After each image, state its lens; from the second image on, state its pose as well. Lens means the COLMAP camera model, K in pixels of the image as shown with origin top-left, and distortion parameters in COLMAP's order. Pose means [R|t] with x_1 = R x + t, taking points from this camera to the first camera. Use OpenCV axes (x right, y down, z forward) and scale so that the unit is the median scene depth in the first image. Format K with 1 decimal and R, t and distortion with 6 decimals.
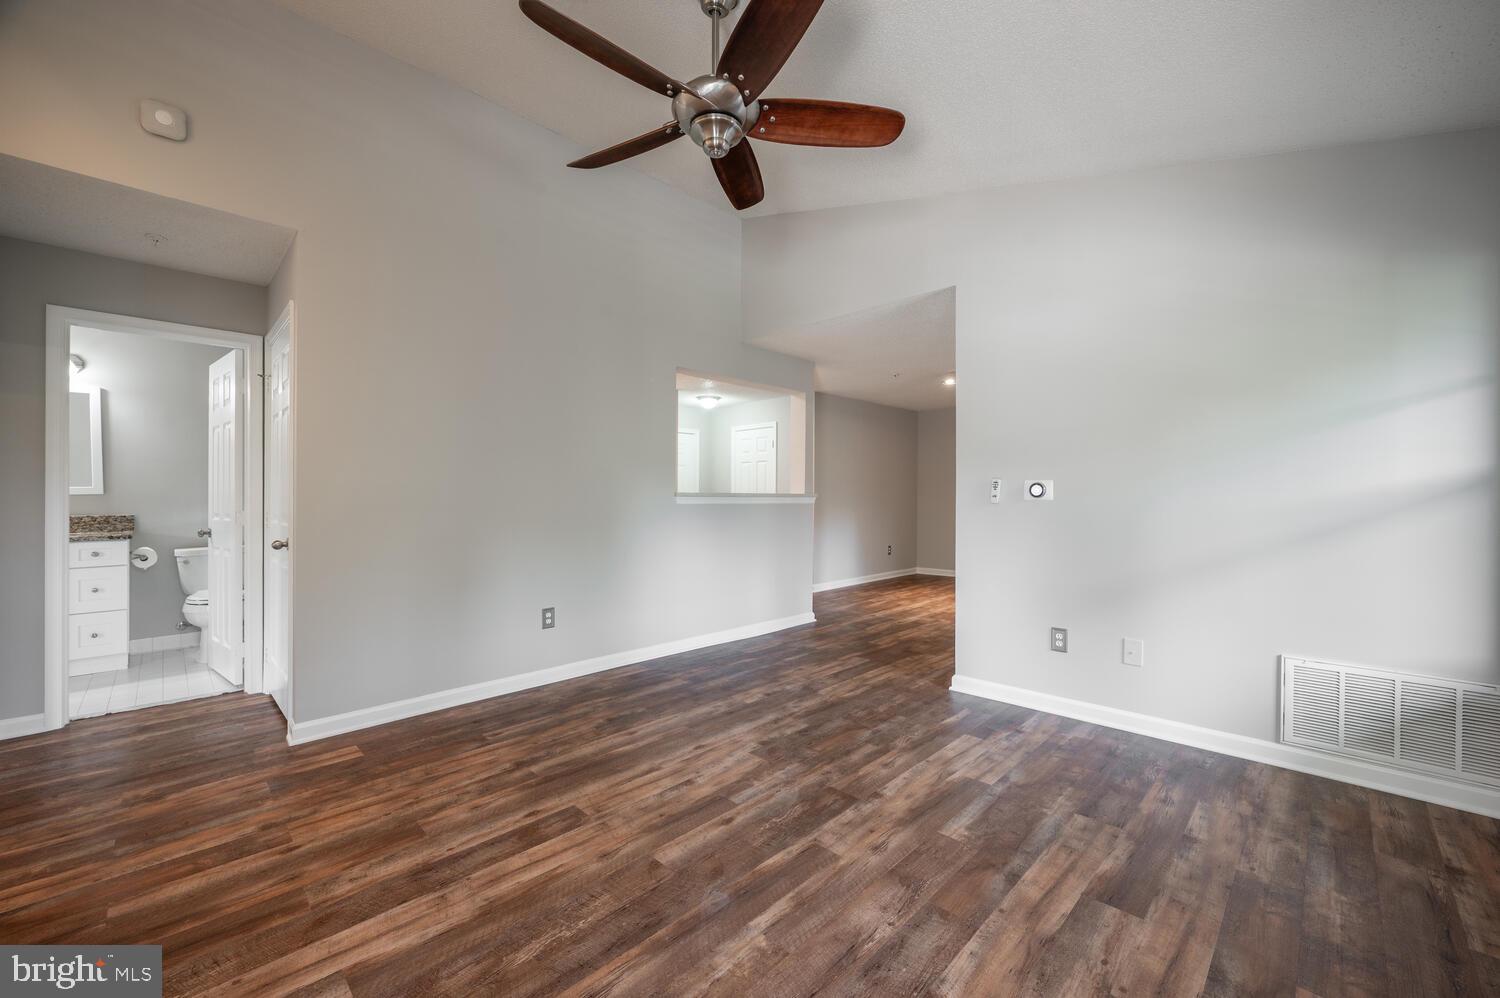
lens RADIAL K [[614.4, 0, 739.3], [0, 614.4, 503.9], [0, 0, 1]] dist [-0.001807, -0.000223]
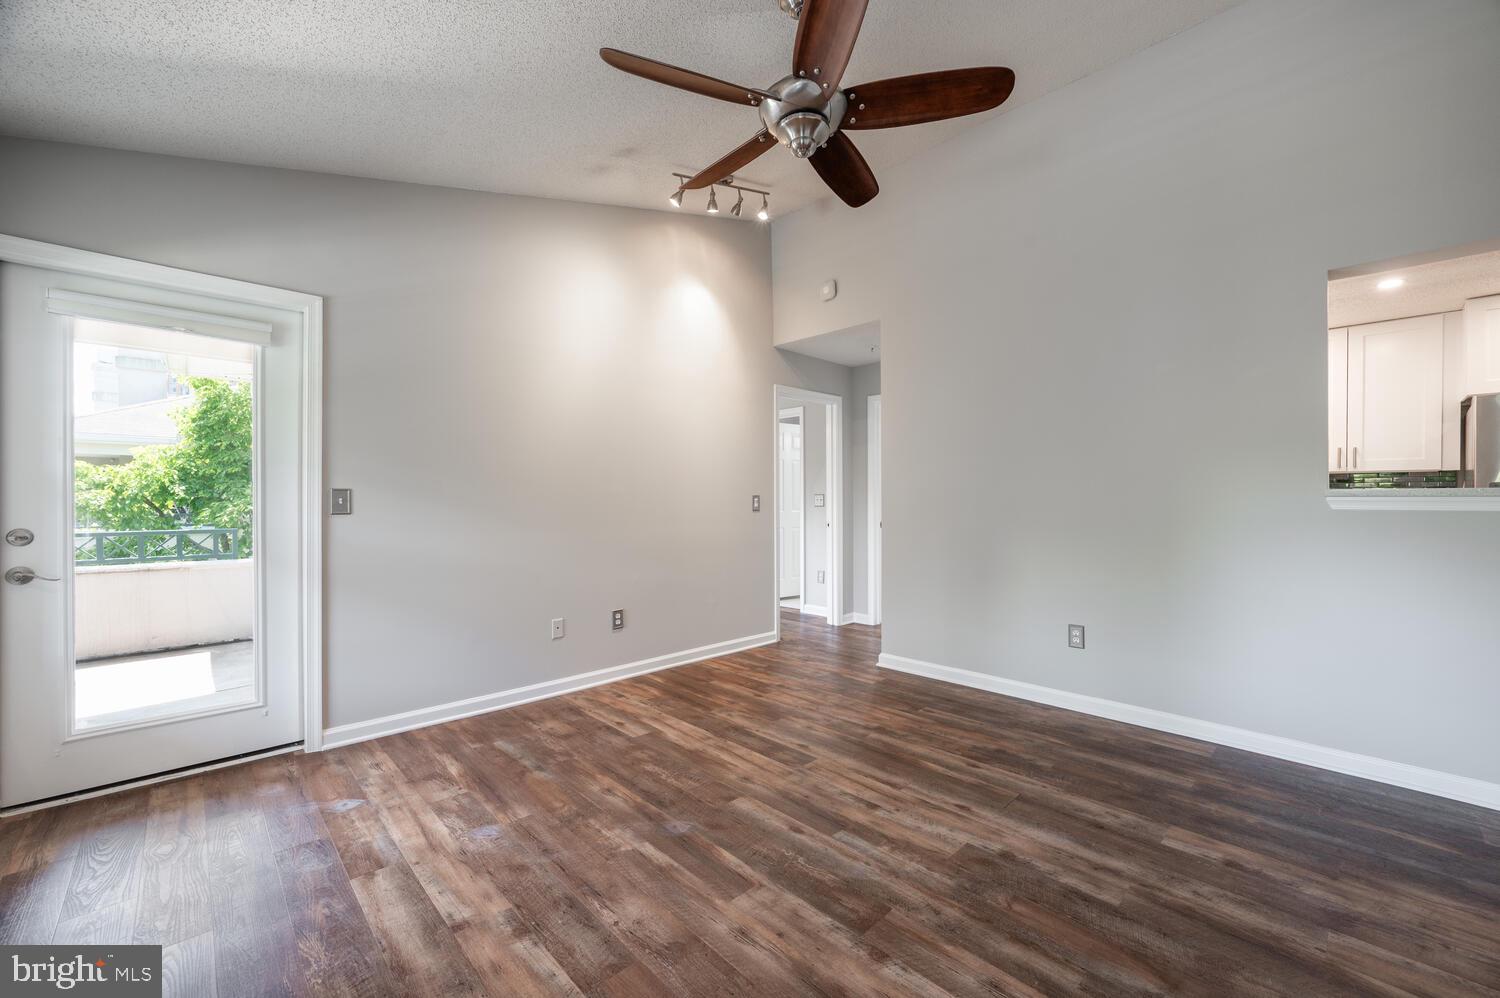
lens RADIAL K [[586.8, 0, 757.8], [0, 586.8, 509.2], [0, 0, 1]] dist [-0.005864, -0.000353]
pose [[-0.021332, 0.016674, -0.999633, 0.875978], [-0.006823, 0.999835, 0.016823, -0.013830], [0.999749, 0.007179, -0.021215, 0.913556]]
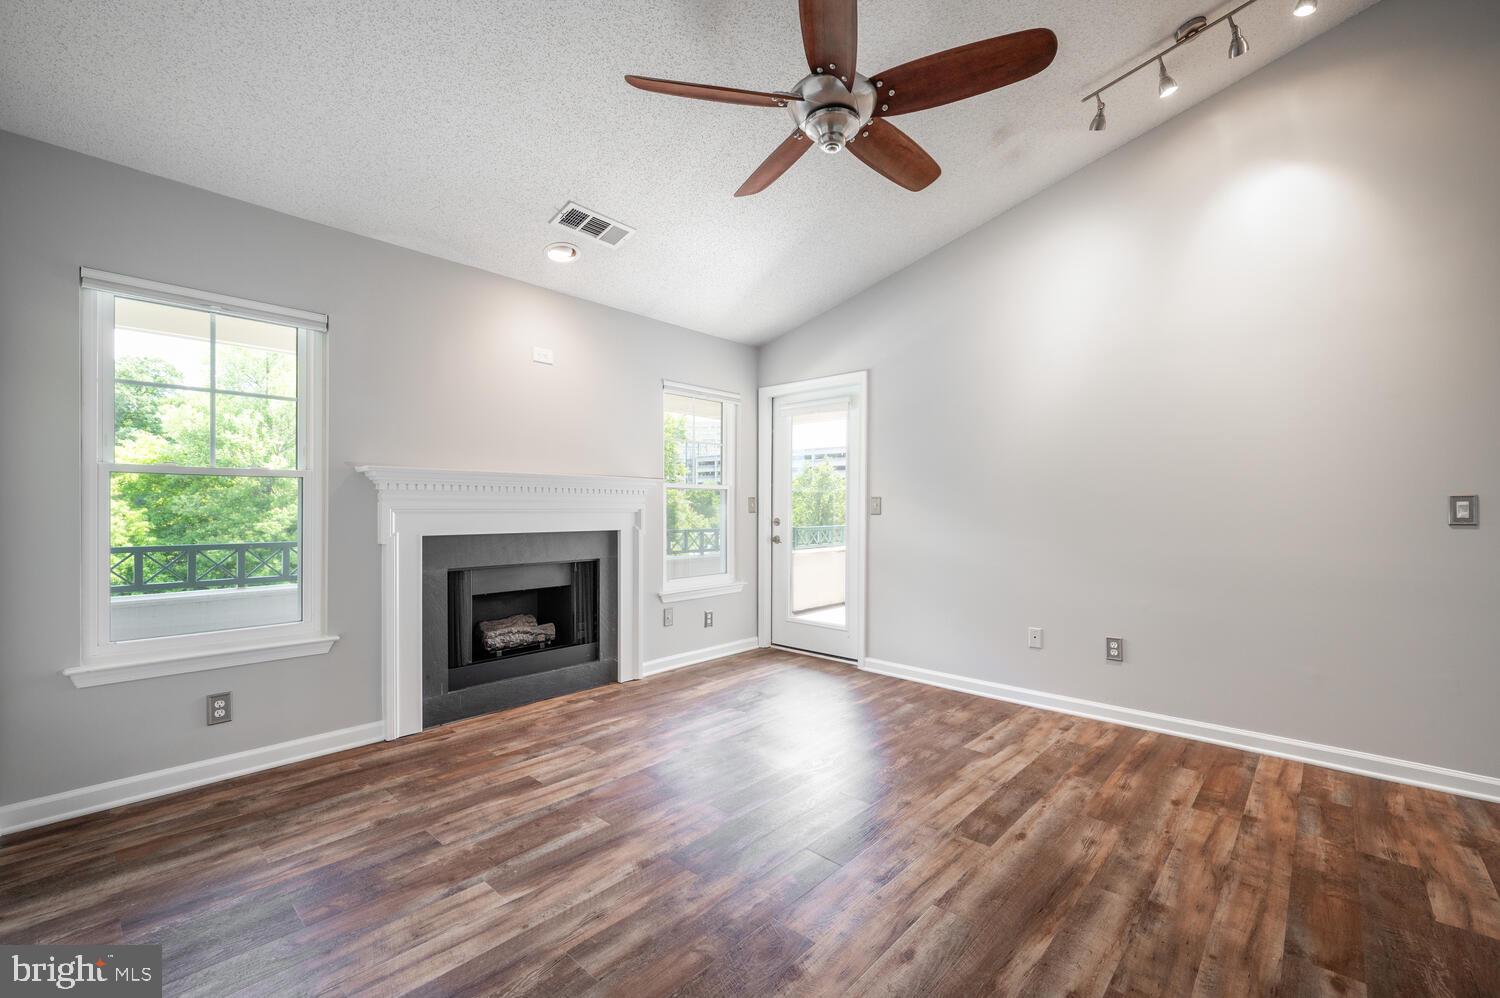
lens RADIAL K [[614.4, 0, 743.5], [0, 614.4, 502.9], [0, 0, 1]] dist [-0.001807, -0.000223]
pose [[-0.999314, 0.001664, -0.036997, 0.124760], [0.001566, 0.999995, 0.002659, -0.014869], [0.037001, 0.002599, -0.999312, 1.901718]]
